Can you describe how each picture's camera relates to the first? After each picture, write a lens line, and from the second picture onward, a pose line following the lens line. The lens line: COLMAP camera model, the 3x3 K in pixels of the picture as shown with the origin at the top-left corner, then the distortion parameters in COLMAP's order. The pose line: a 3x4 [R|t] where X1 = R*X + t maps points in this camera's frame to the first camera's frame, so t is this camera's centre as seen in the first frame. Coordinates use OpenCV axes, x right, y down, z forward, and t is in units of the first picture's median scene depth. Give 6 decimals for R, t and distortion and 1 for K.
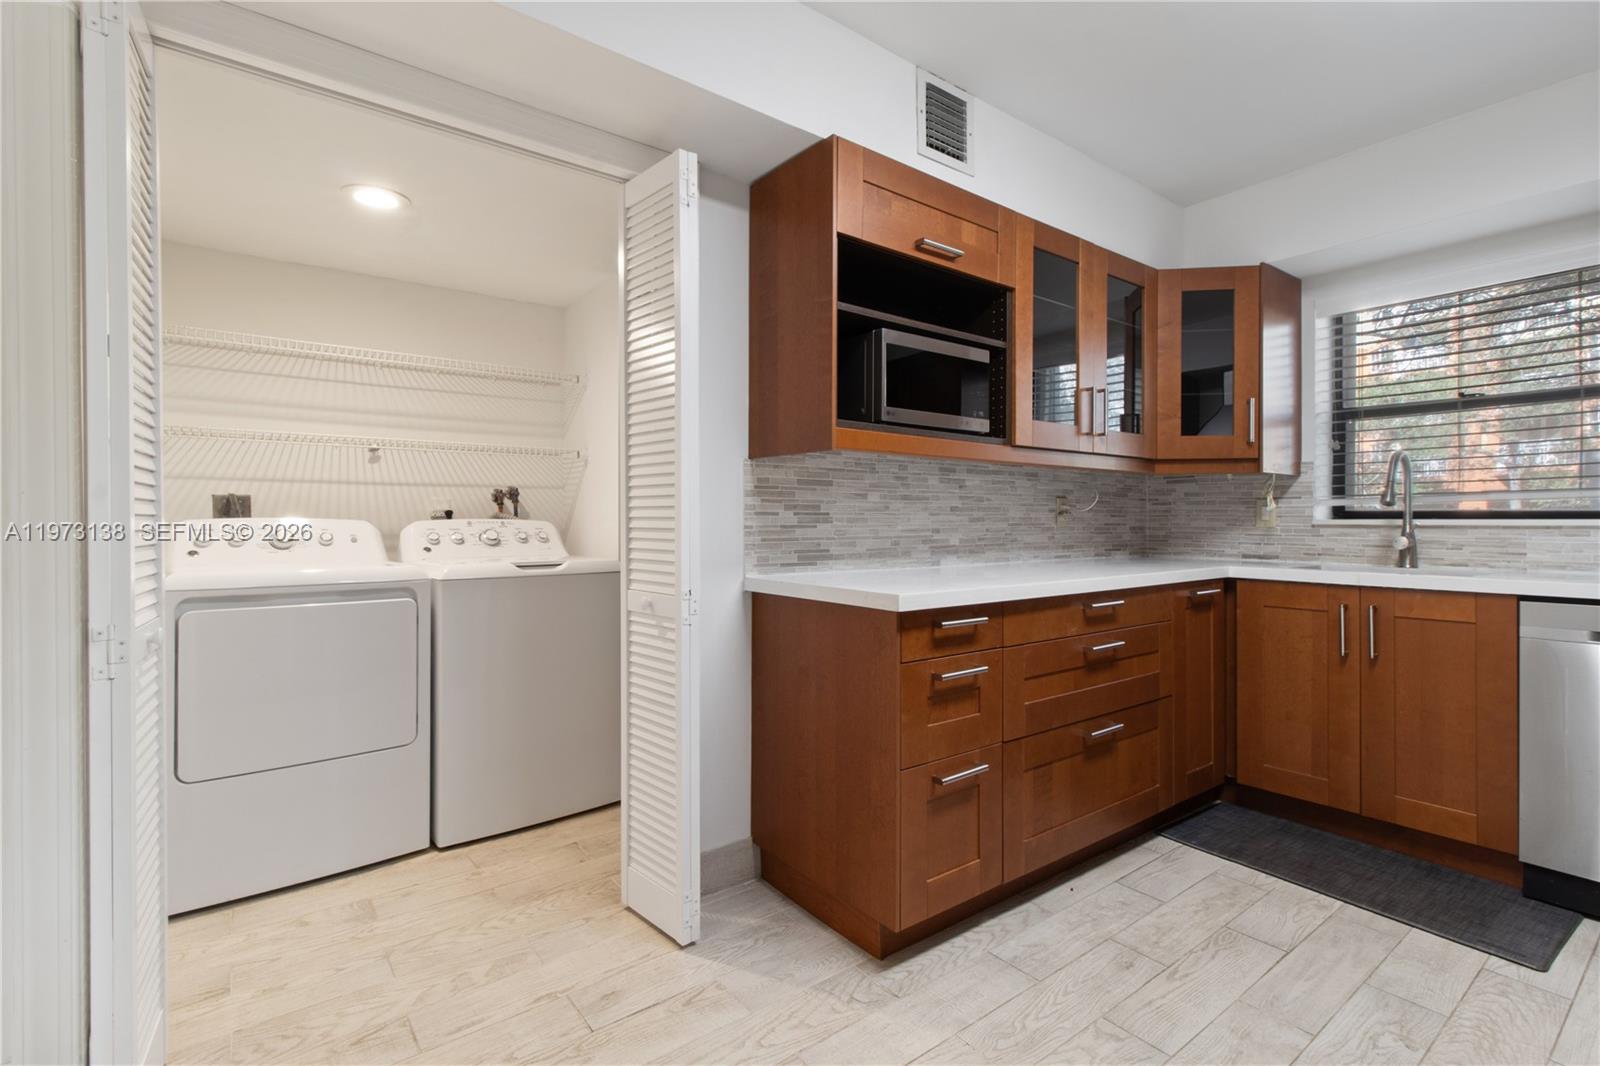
lens RADIAL K [[755.7, 0, 801.1], [0, 755.7, 530.3], [0, 0, 1]] dist [0.002438, 0.000279]
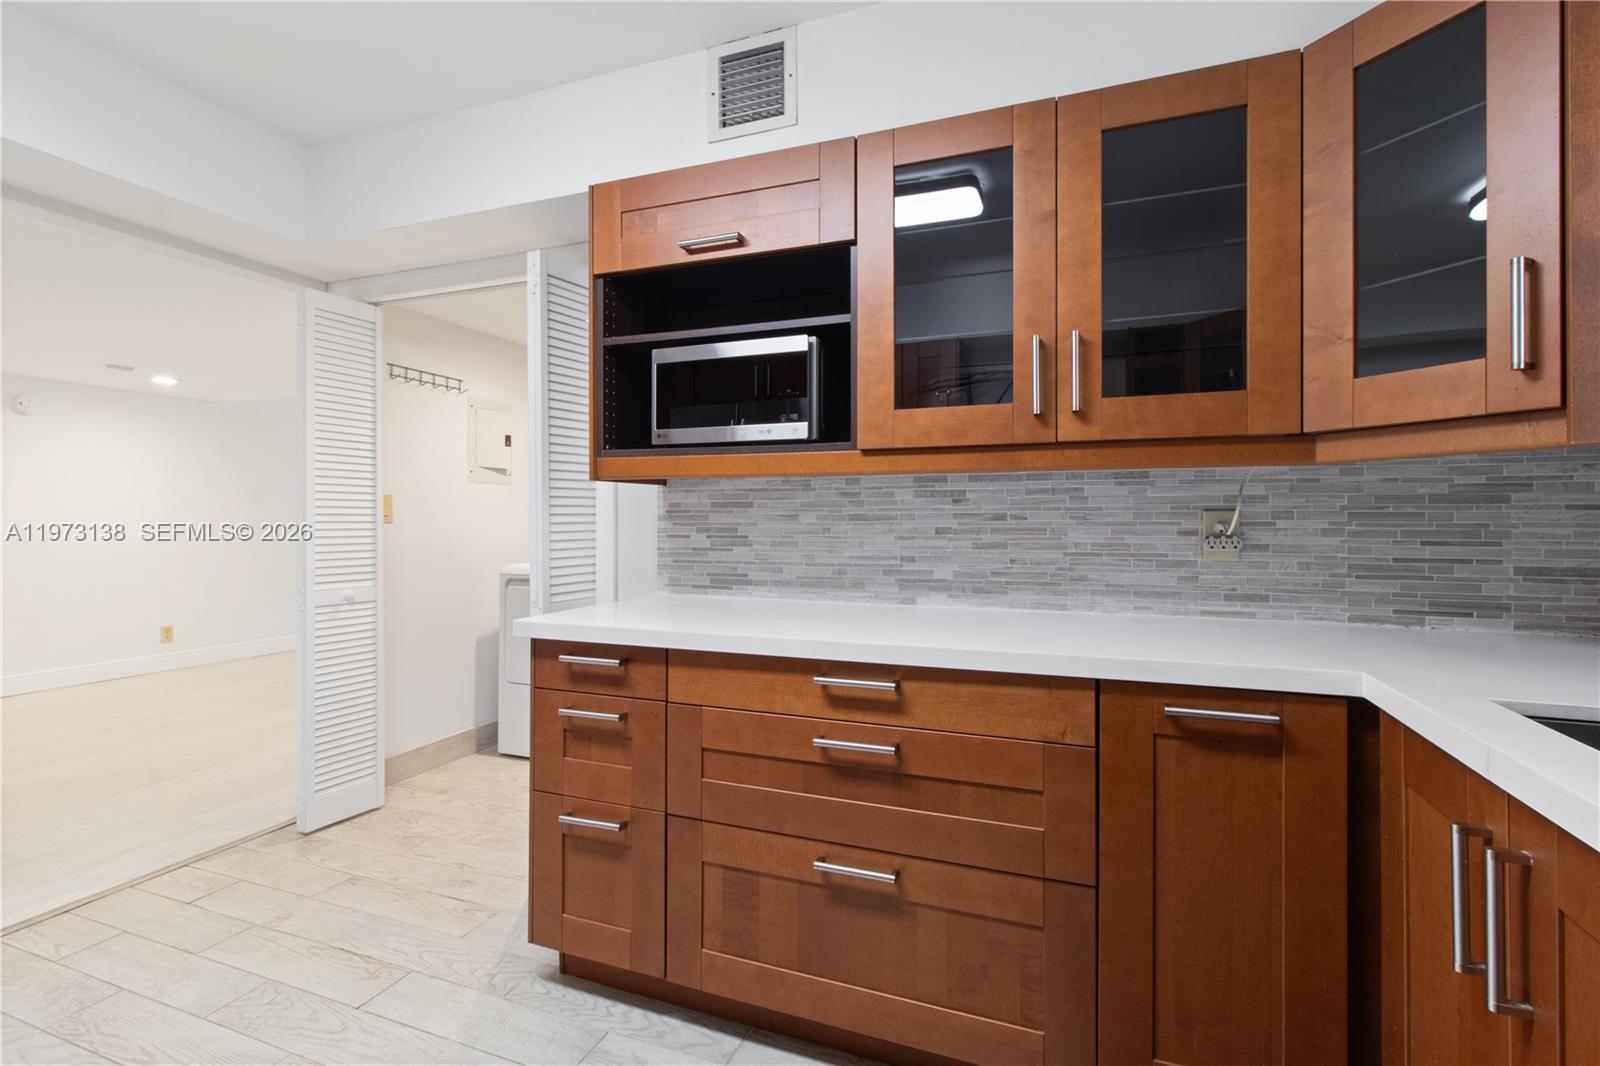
lens RADIAL K [[747.1, 0, 800.9], [0, 747.1, 521.7], [0, 0, 1]] dist [-0.002007, 0.000800]
pose [[0.508732, 0.001918, -0.860923, 0.869888], [-0.011049, 0.999930, -0.004302, -0.037152], [0.860854, 0.011701, 0.508717, 0.570218]]
